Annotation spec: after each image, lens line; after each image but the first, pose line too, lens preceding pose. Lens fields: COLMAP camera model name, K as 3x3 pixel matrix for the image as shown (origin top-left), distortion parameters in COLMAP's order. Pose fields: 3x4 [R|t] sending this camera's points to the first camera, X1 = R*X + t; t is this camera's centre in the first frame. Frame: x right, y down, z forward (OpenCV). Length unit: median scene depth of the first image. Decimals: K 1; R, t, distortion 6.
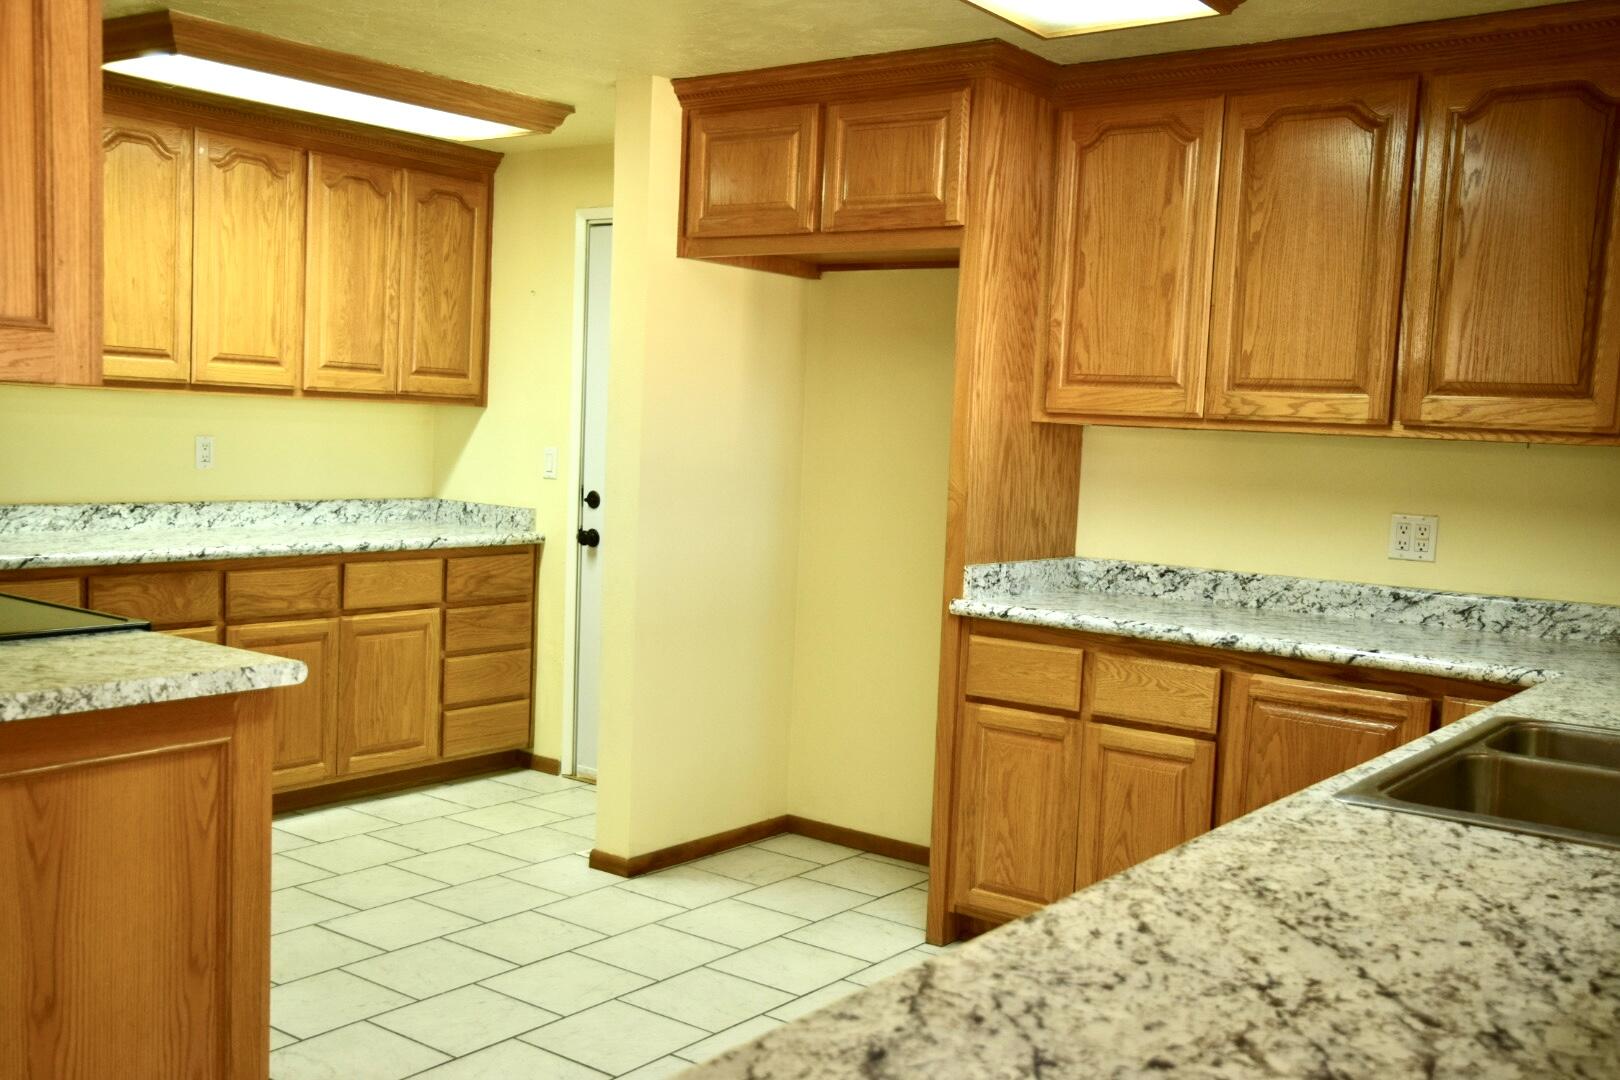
lens RADIAL K [[1584.7, 0, 810.0], [0, 1584.7, 566.3], [0, 0, 1]] dist [-0.011324, 0.143822]
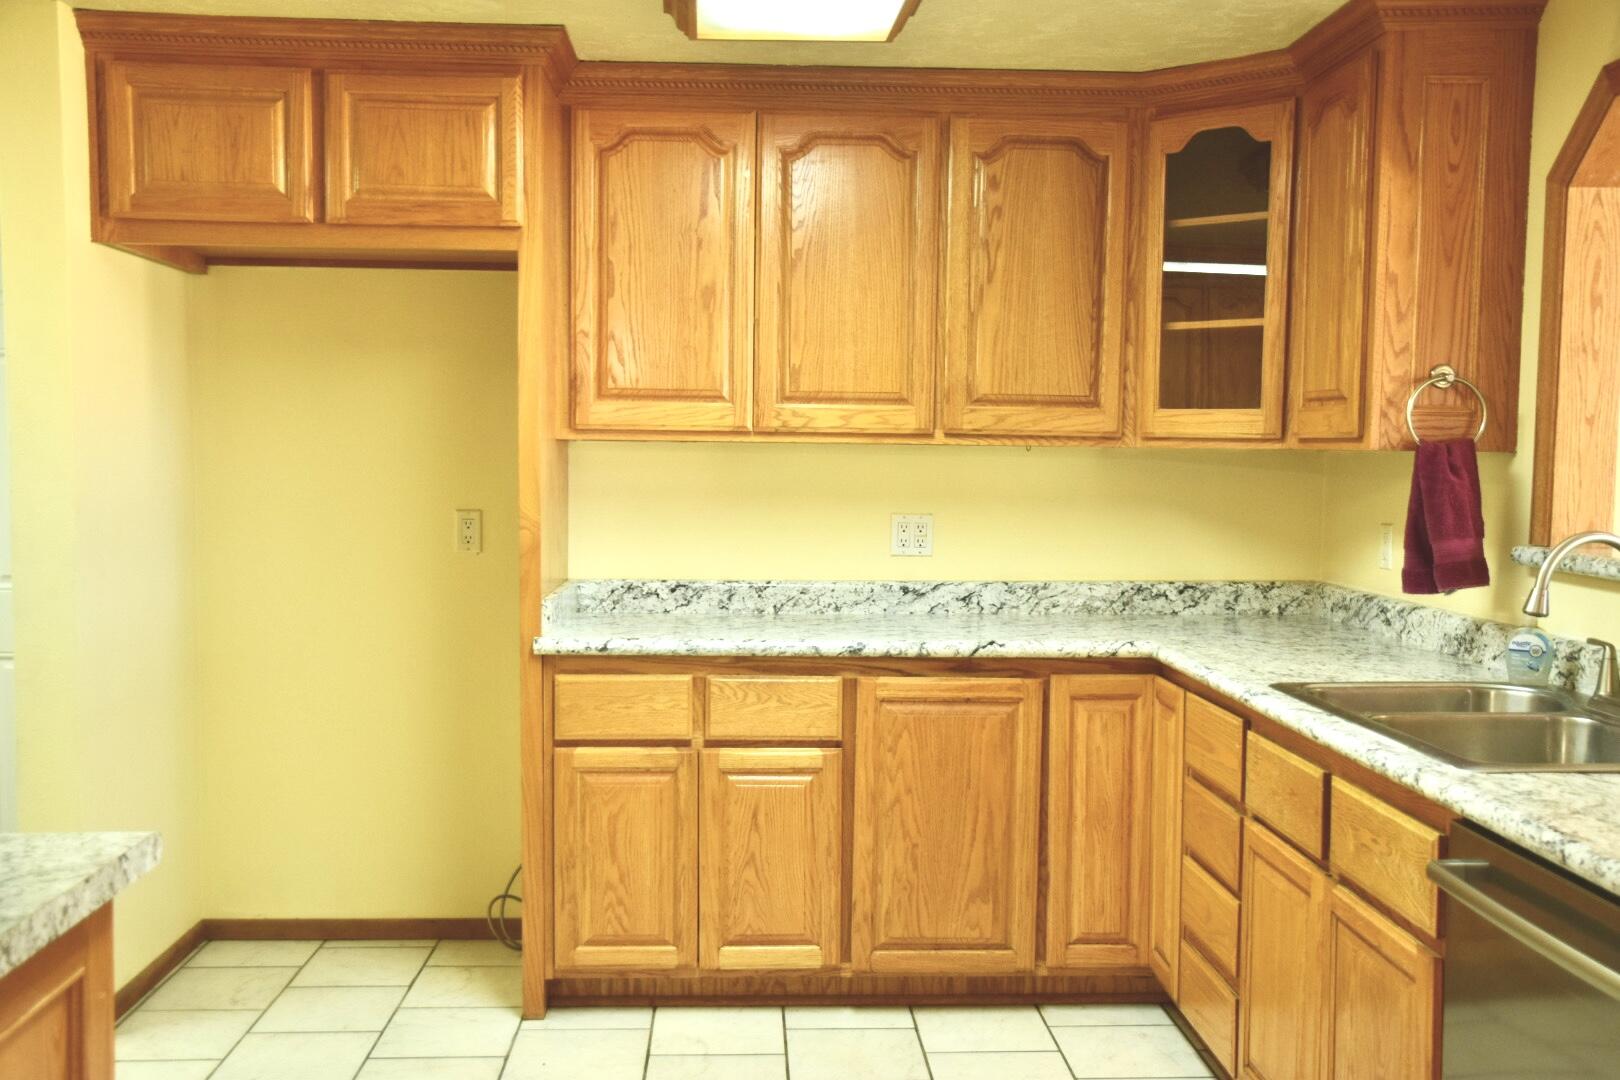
lens RADIAL K [[1584.7, 0, 810.0], [0, 1584.7, 566.3], [0, 0, 1]] dist [-0.011324, 0.143822]
pose [[0.774724, -0.082432, 0.626903, -0.362656], [0.080222, 0.996268, 0.031862, -0.037363], [-0.627190, 0.025607, 0.778445, 0.196891]]
